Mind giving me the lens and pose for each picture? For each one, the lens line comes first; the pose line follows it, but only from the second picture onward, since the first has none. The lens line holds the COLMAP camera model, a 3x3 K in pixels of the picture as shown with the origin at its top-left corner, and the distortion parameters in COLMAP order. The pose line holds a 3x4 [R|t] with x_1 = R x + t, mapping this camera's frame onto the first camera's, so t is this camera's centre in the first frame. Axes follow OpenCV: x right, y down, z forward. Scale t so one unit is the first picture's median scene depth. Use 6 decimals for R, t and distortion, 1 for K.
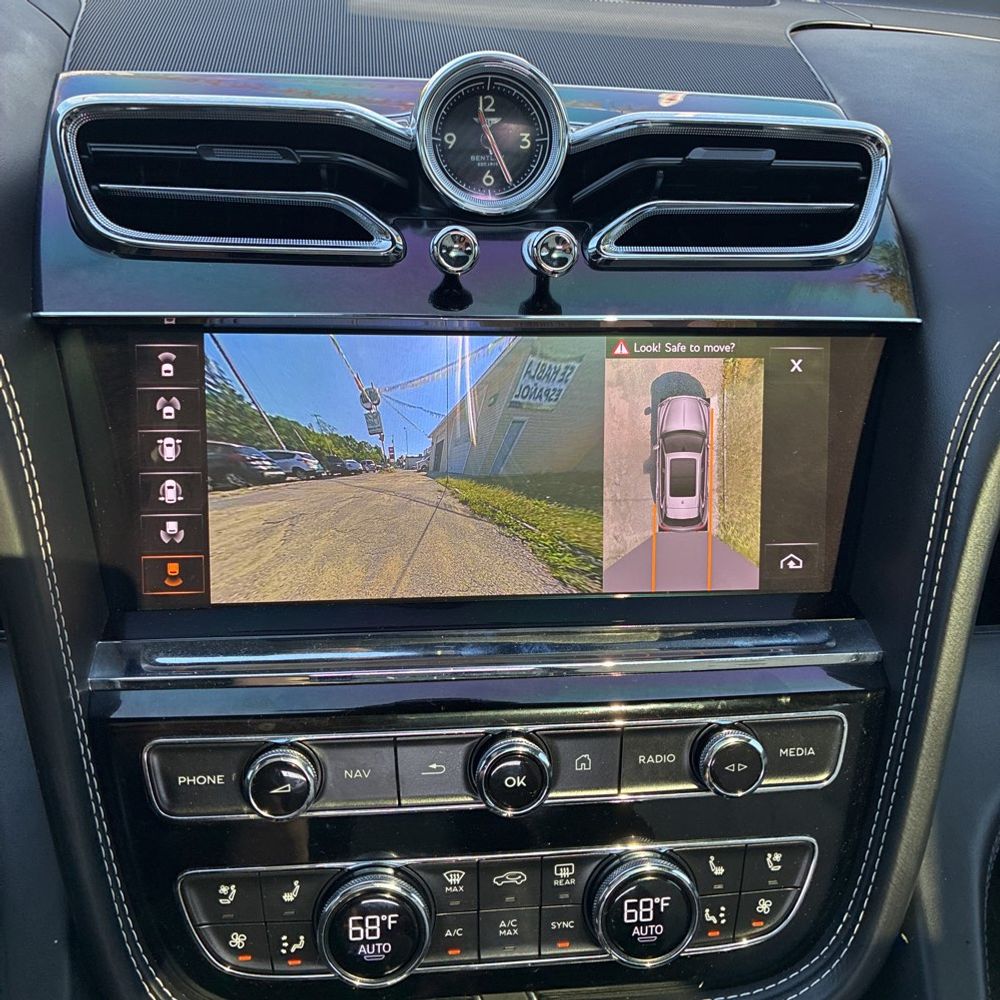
lens RADIAL K [[998.4, 0, 486.0], [0, 998.4, 494.8], [0, 0, 1]] dist [0.007976, 0.017996]
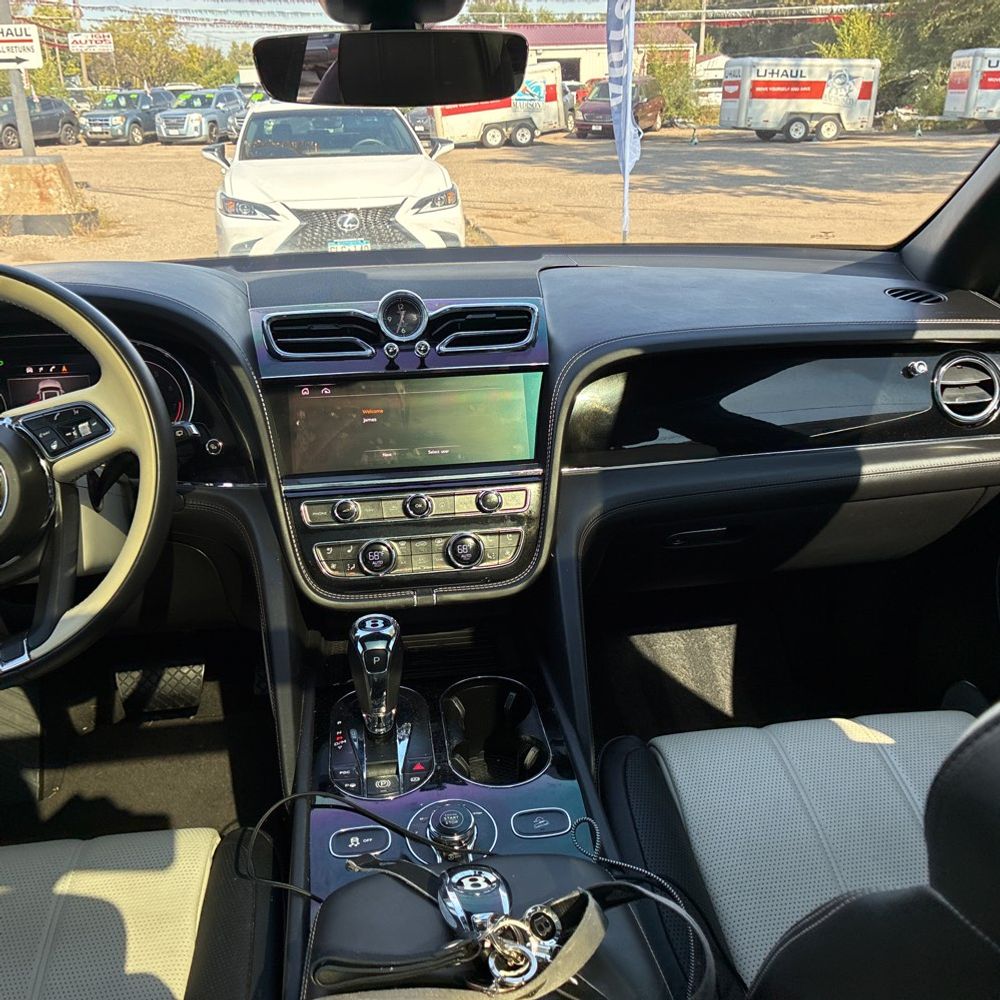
lens RADIAL K [[1031.1, 0, 478.6], [0, 1031.1, 503.4], [0, 0, 1]] dist [0.048709, -0.042708]
pose [[0.997054, -0.076290, -0.008006, 0.227989], [0.073198, 0.977433, -0.198160, 0.873483], [0.022943, 0.196990, 0.980137, -2.047396]]
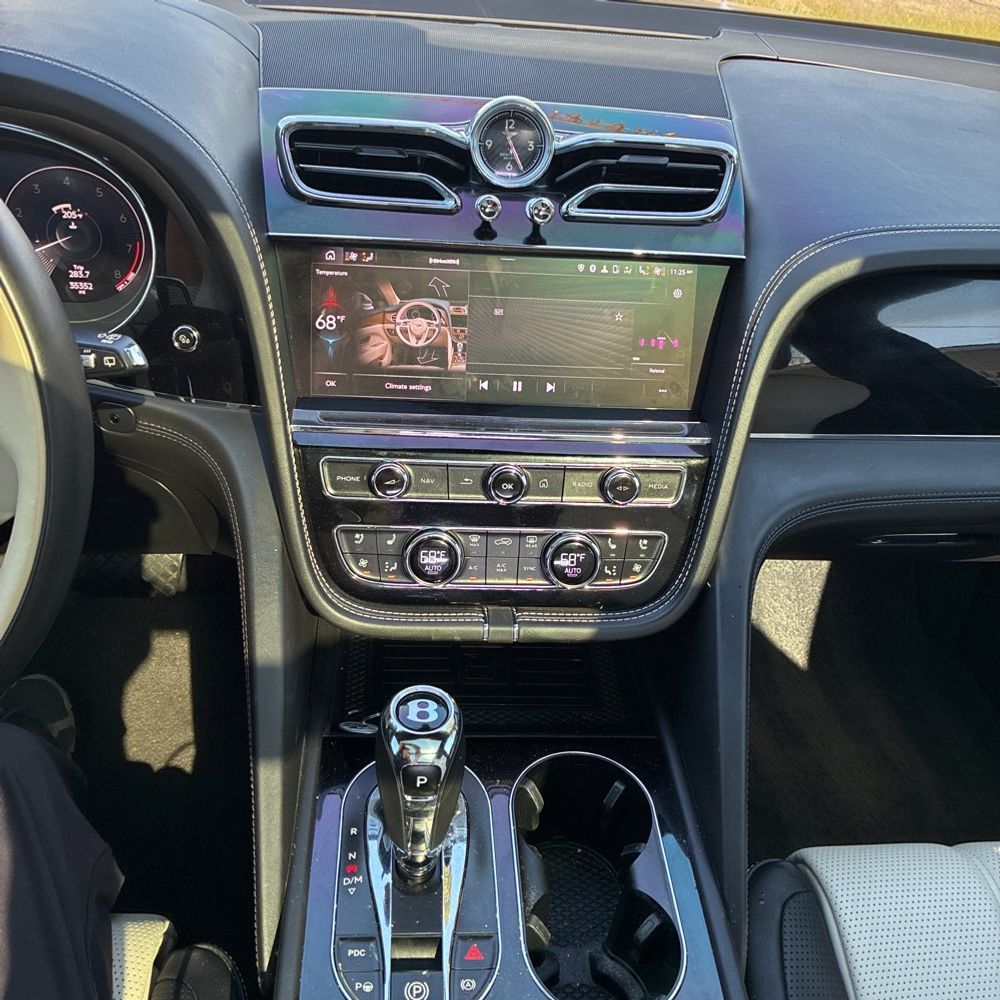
lens RADIAL K [[1030.3, 0, 497.6], [0, 1030.3, 514.5], [0, 0, 1]] dist [0.016471, 0.006570]
pose [[0.998965, 0.044106, -0.011112, 0.031905], [-0.043157, 0.996277, 0.074627, 0.178544], [0.014362, -0.074071, 0.997150, -0.950927]]
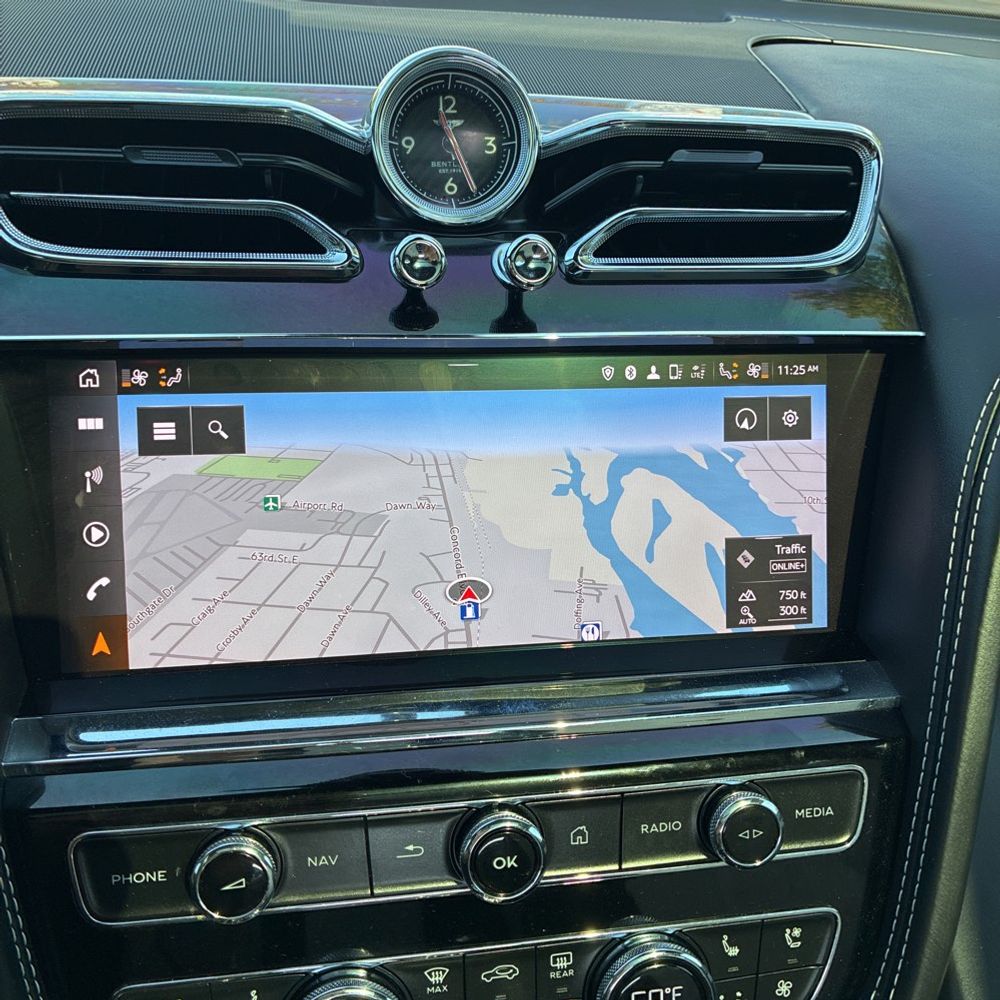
lens RADIAL K [[996.5, 0, 479.6], [0, 996.5, 504.8], [0, 0, 1]] dist [0.001725, 0.026197]
pose [[0.998285, -0.025060, 0.052915, -0.029171], [0.026723, 0.999163, -0.030965, 0.001058], [-0.052094, 0.032326, 0.998119, 0.113676]]
